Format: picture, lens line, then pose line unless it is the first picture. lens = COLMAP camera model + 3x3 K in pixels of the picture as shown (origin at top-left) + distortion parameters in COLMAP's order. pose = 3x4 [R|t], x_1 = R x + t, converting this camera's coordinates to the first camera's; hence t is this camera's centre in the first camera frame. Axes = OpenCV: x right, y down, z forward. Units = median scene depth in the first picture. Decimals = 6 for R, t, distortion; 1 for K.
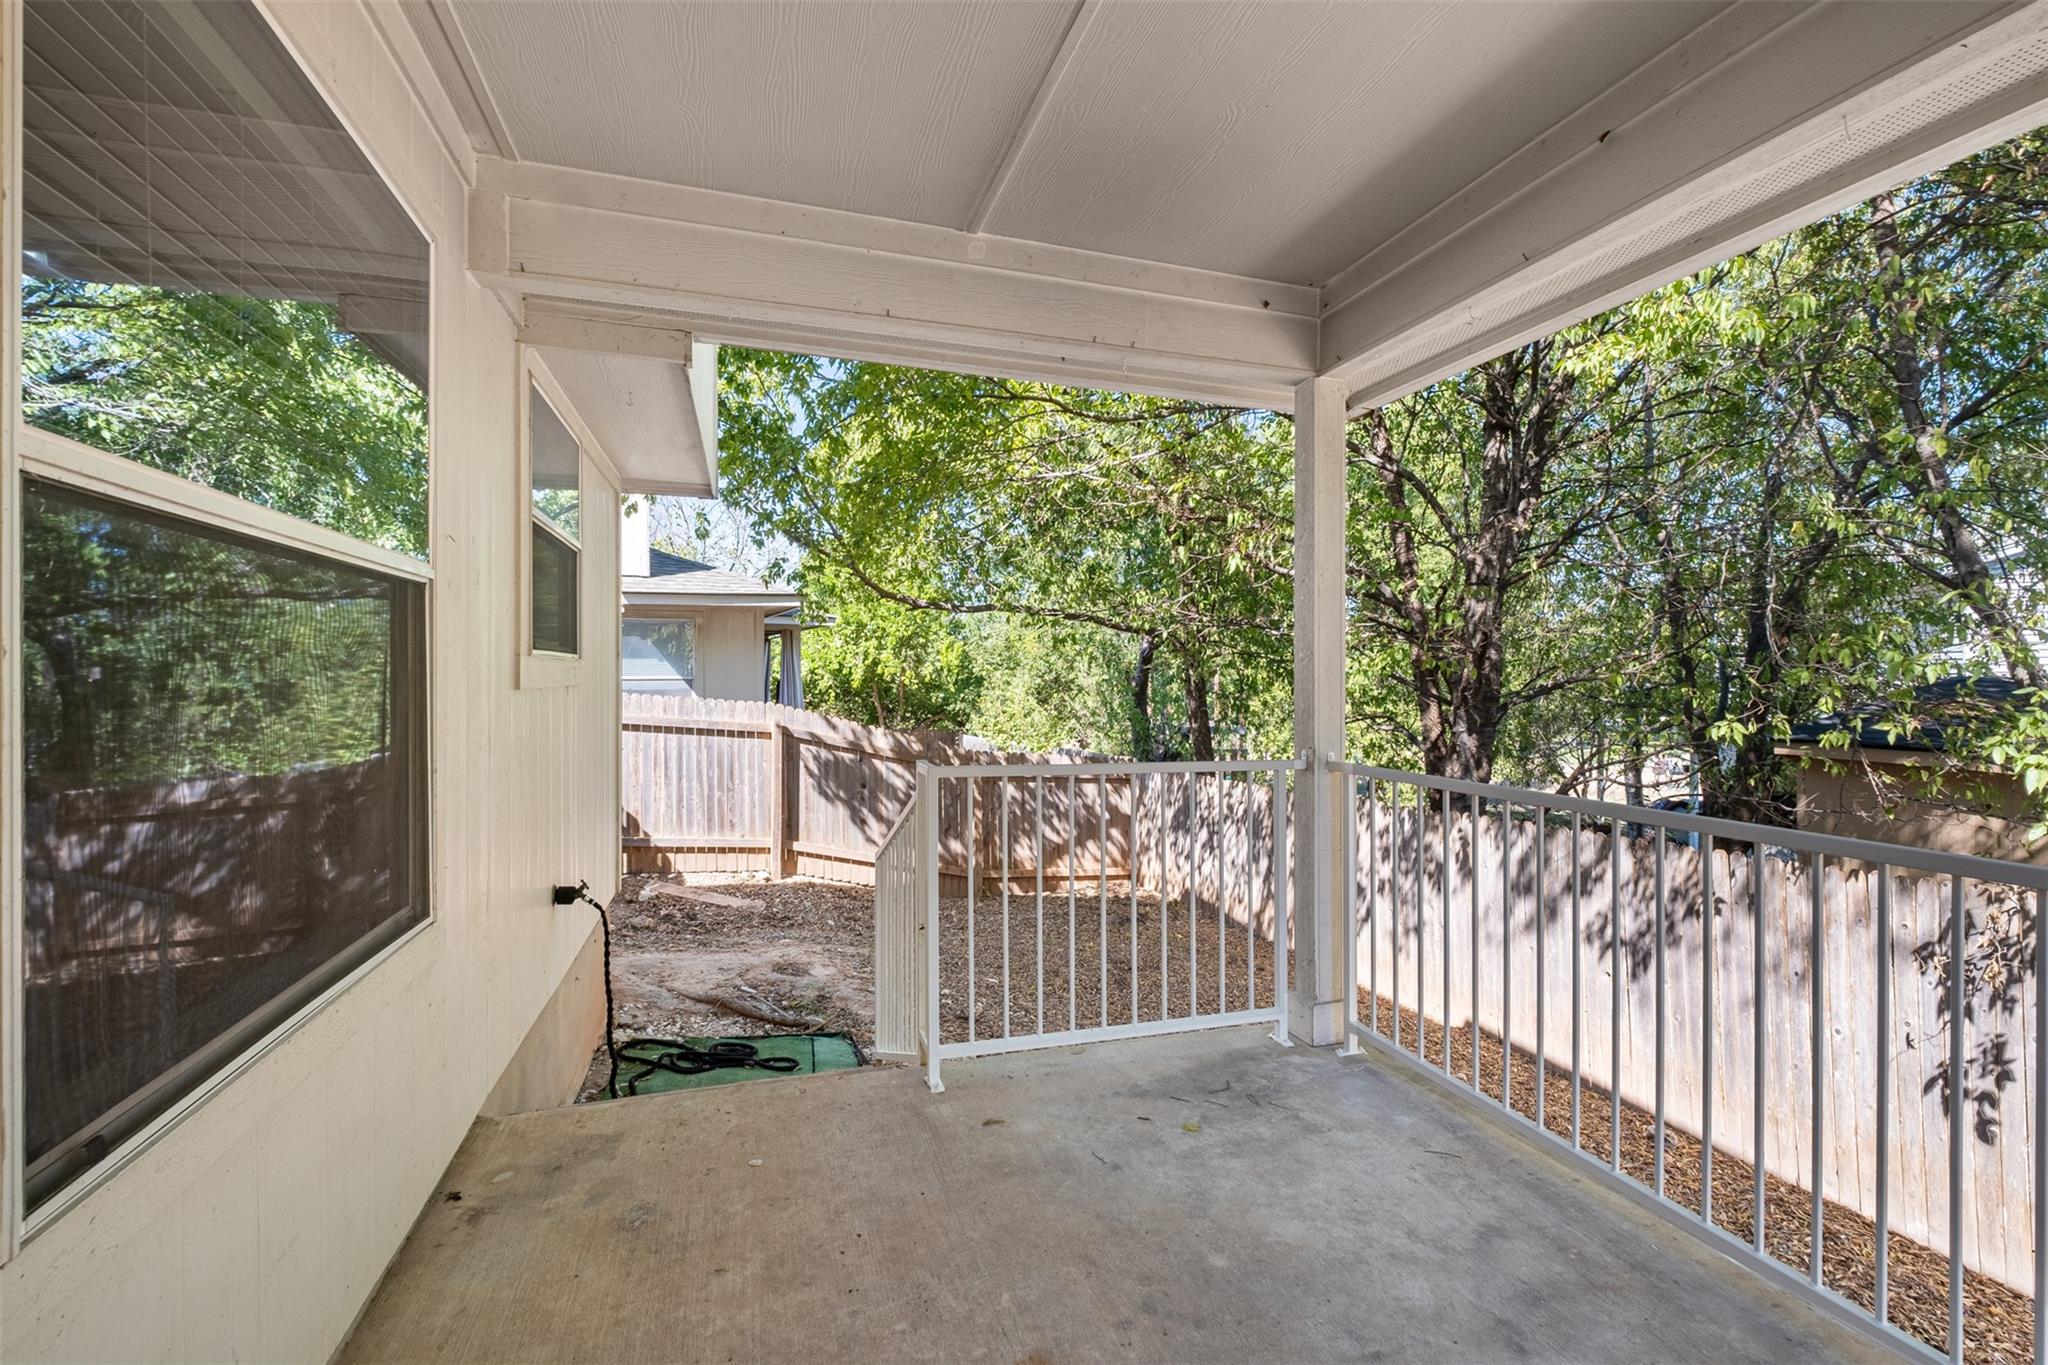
lens RADIAL K [[885.5, 0, 1031.5], [0, 885.5, 676.9], [0, 0, 1]] dist [-0.003959, -0.001607]
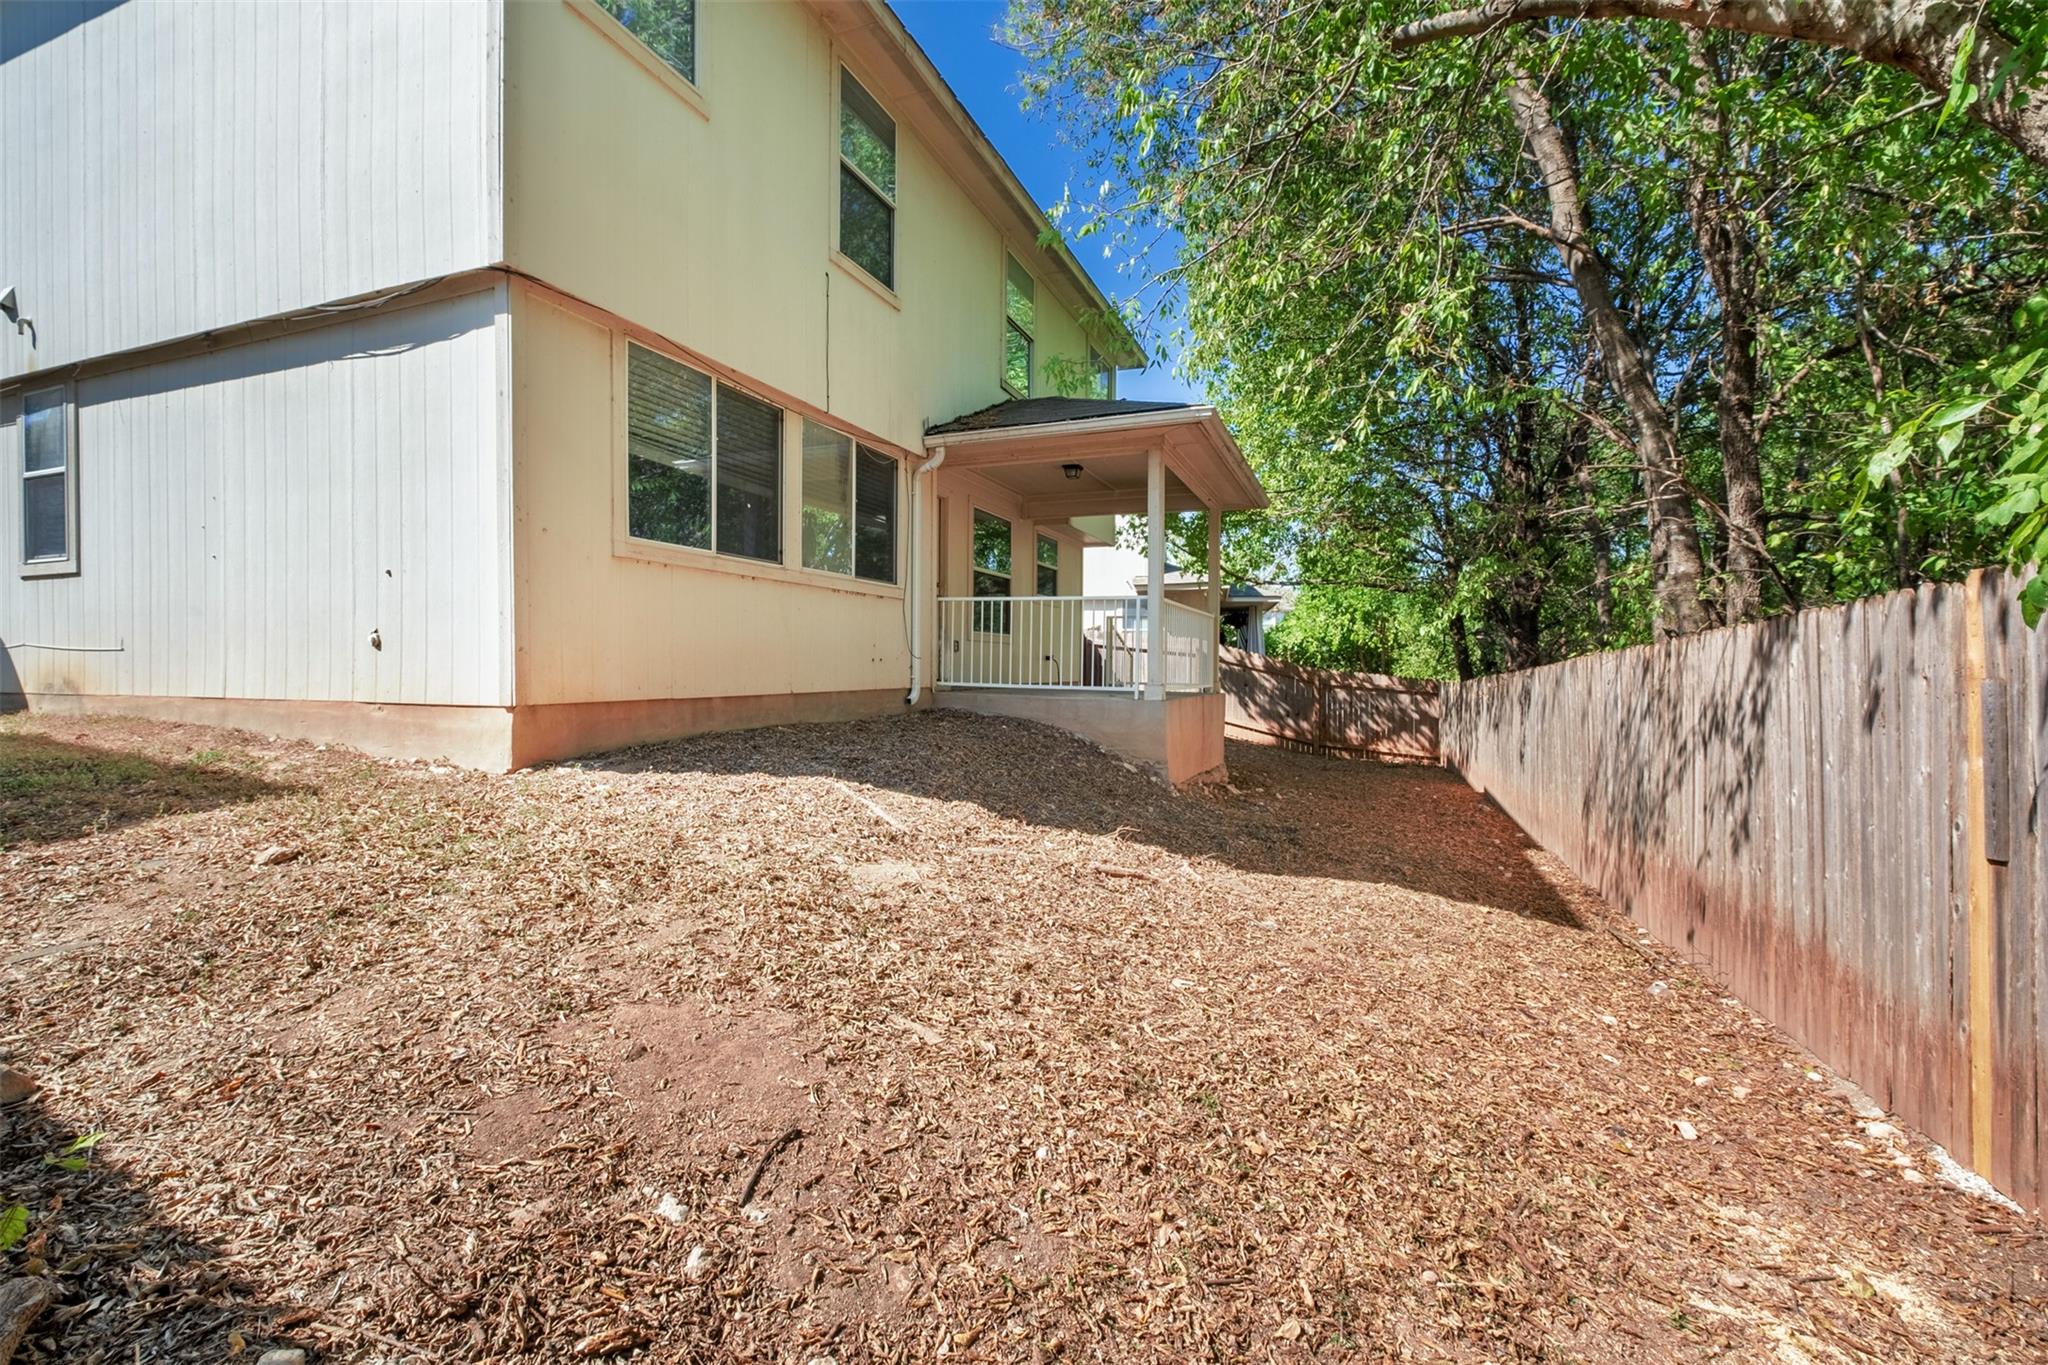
lens RADIAL K [[885.5, 0, 1024.9], [0, 885.5, 671.0], [0, 0, 1]] dist [-0.003959, -0.001607]
pose [[0.776443, 0.006394, -0.630155, 0.526509], [-0.007372, 0.999972, 0.001063, 0.083689], [0.630144, 0.003821, 0.776469, -0.609641]]
